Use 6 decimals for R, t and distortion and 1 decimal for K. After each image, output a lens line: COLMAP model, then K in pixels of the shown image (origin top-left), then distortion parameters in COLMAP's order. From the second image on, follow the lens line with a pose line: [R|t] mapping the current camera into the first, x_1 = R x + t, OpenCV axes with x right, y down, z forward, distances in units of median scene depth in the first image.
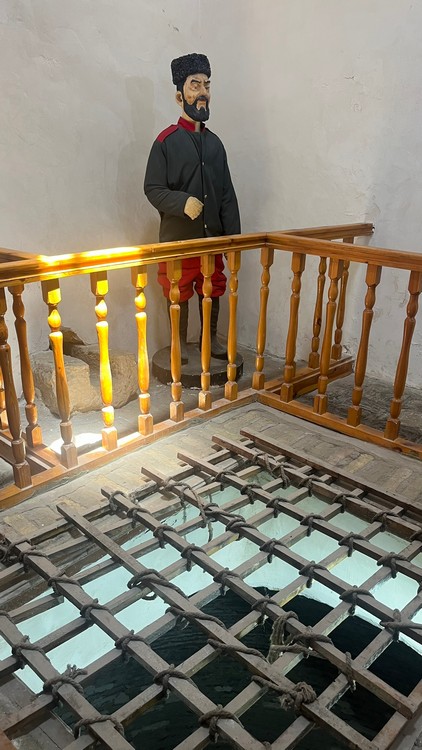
lens RADIAL K [[567.4, 0, 211.0], [0, 567.4, 375.0], [0, 0, 1]] dist [0.029124, -0.008493]
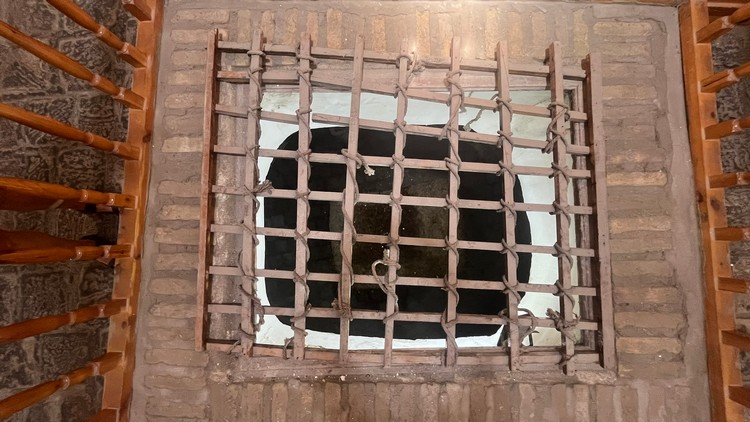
lens RADIAL K [[320.7, 0, 375.0], [0, 320.7, 211.0], [0, 0, 1]] dist [-0.000190, 0.000005]
pose [[0.676440, 0.730048, -0.097254, 0.054979], [-0.266345, 0.365596, 0.891852, -0.166675], [0.686650, -0.577381, 0.441749, 0.431649]]
